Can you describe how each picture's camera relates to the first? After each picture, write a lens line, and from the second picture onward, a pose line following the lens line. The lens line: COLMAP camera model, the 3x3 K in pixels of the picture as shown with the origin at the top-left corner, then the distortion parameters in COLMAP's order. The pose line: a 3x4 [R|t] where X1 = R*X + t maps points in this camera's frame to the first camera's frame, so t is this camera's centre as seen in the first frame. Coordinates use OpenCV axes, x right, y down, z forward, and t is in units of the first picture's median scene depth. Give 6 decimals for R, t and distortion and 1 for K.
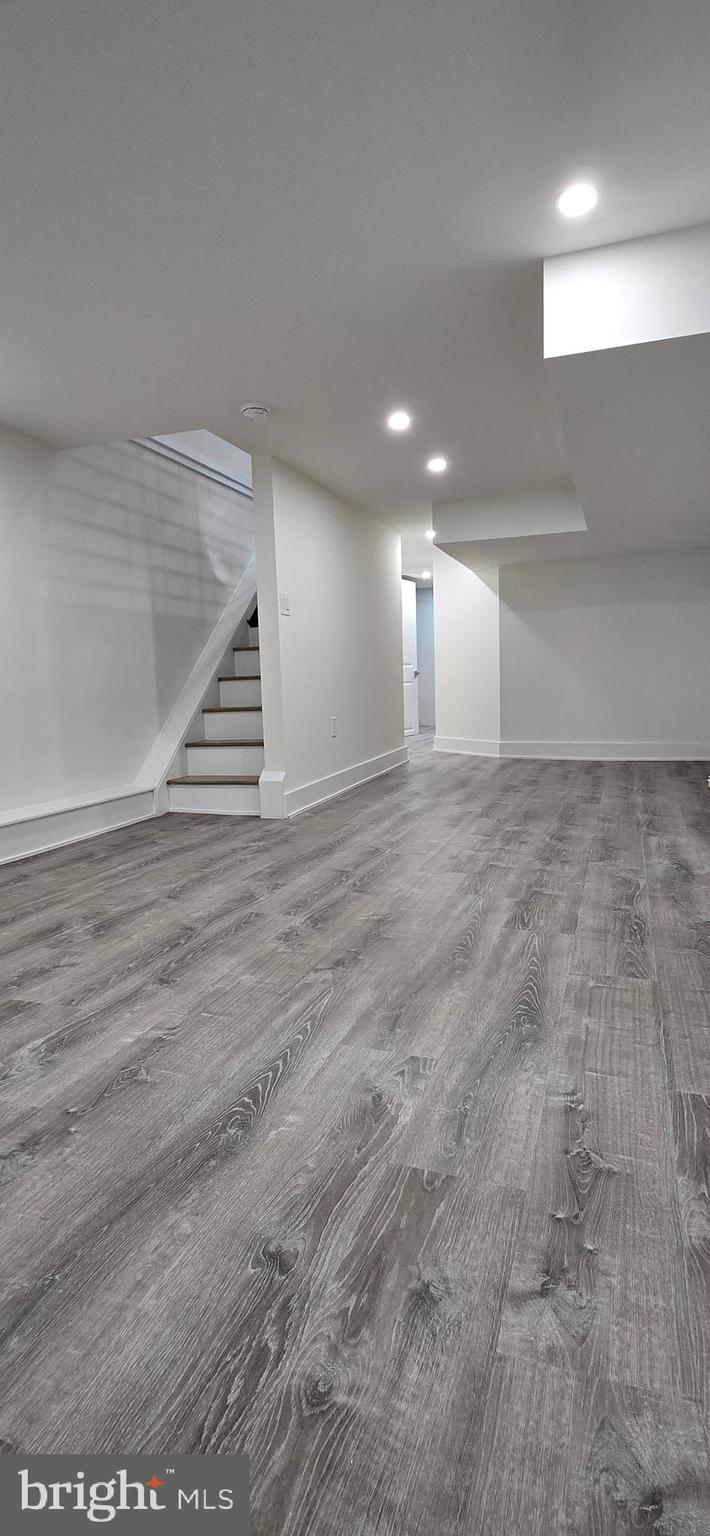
lens RADIAL K [[719.7, 0, 347.2], [0, 719.7, 783.7], [0, 0, 1]] dist [-0.001651, -0.005680]
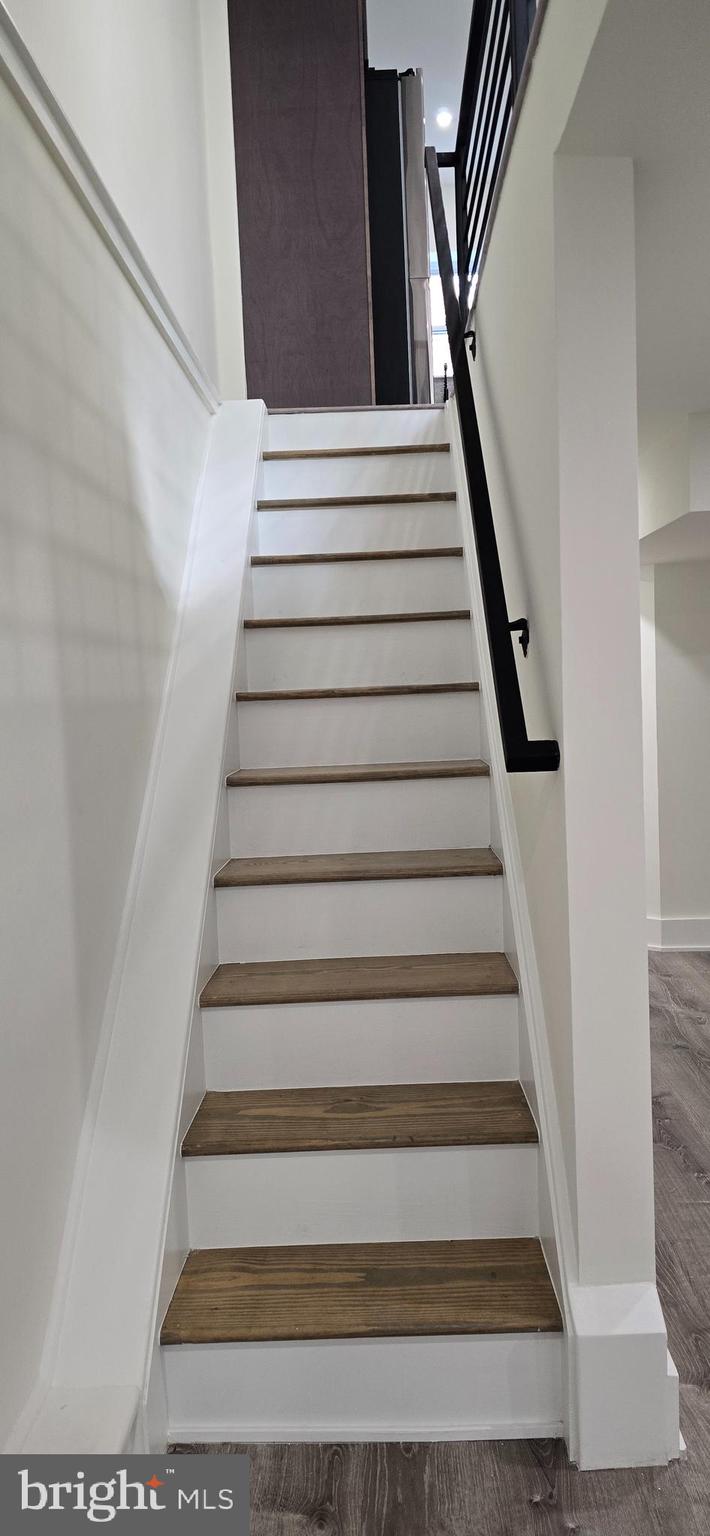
lens RADIAL K [[1027.5, 0, 375.3], [0, 1027.5, 766.5], [0, 0, 1]] dist [0.101924, -0.113177]
pose [[0.938925, -0.033105, 0.342526, -0.434996], [0.060553, 0.995725, -0.069751, -0.256739], [-0.338753, 0.086232, 0.936915, 0.836859]]
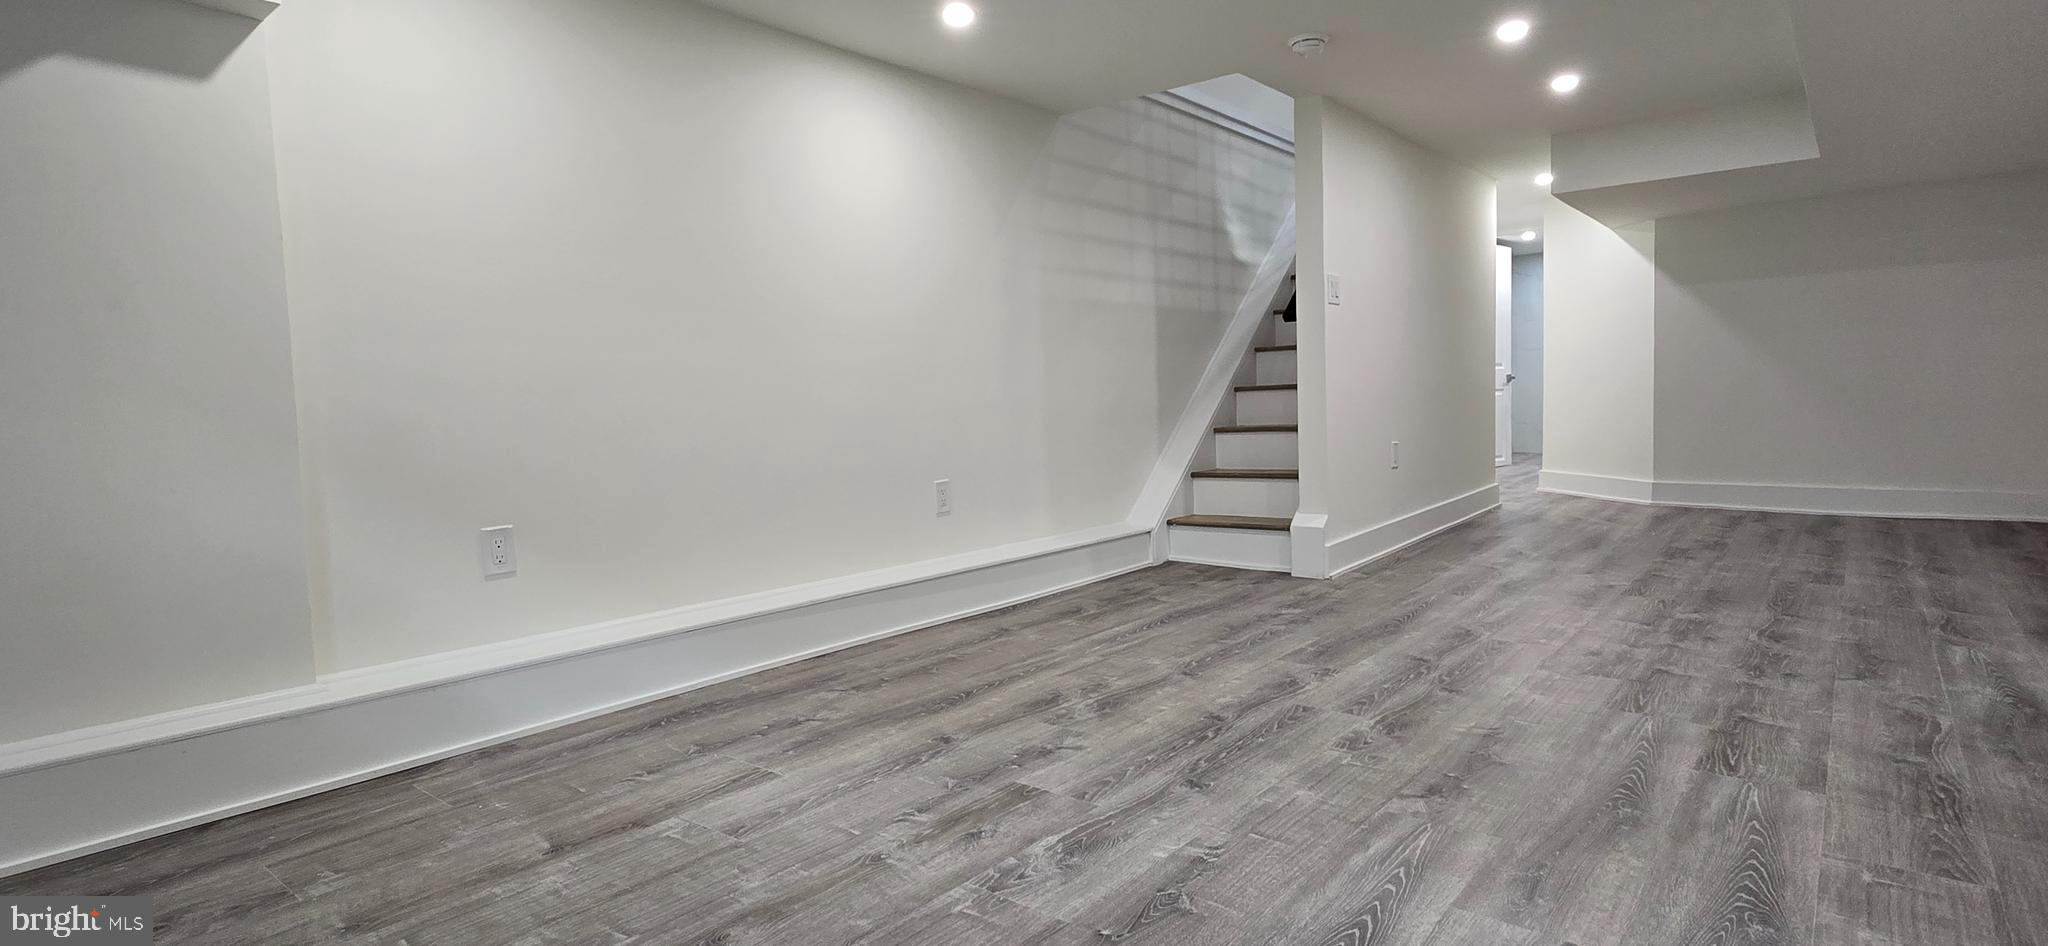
lens RADIAL K [[959.6, 0, 1049.1], [0, 959.6, 468.1], [0, 0, 1]] dist [-0.001651, -0.005680]
pose [[0.942027, 0.023917, -0.334684, -0.036243], [-0.043297, 0.997782, -0.050565, -0.003042], [0.332732, 0.062124, 0.940973, -0.024706]]
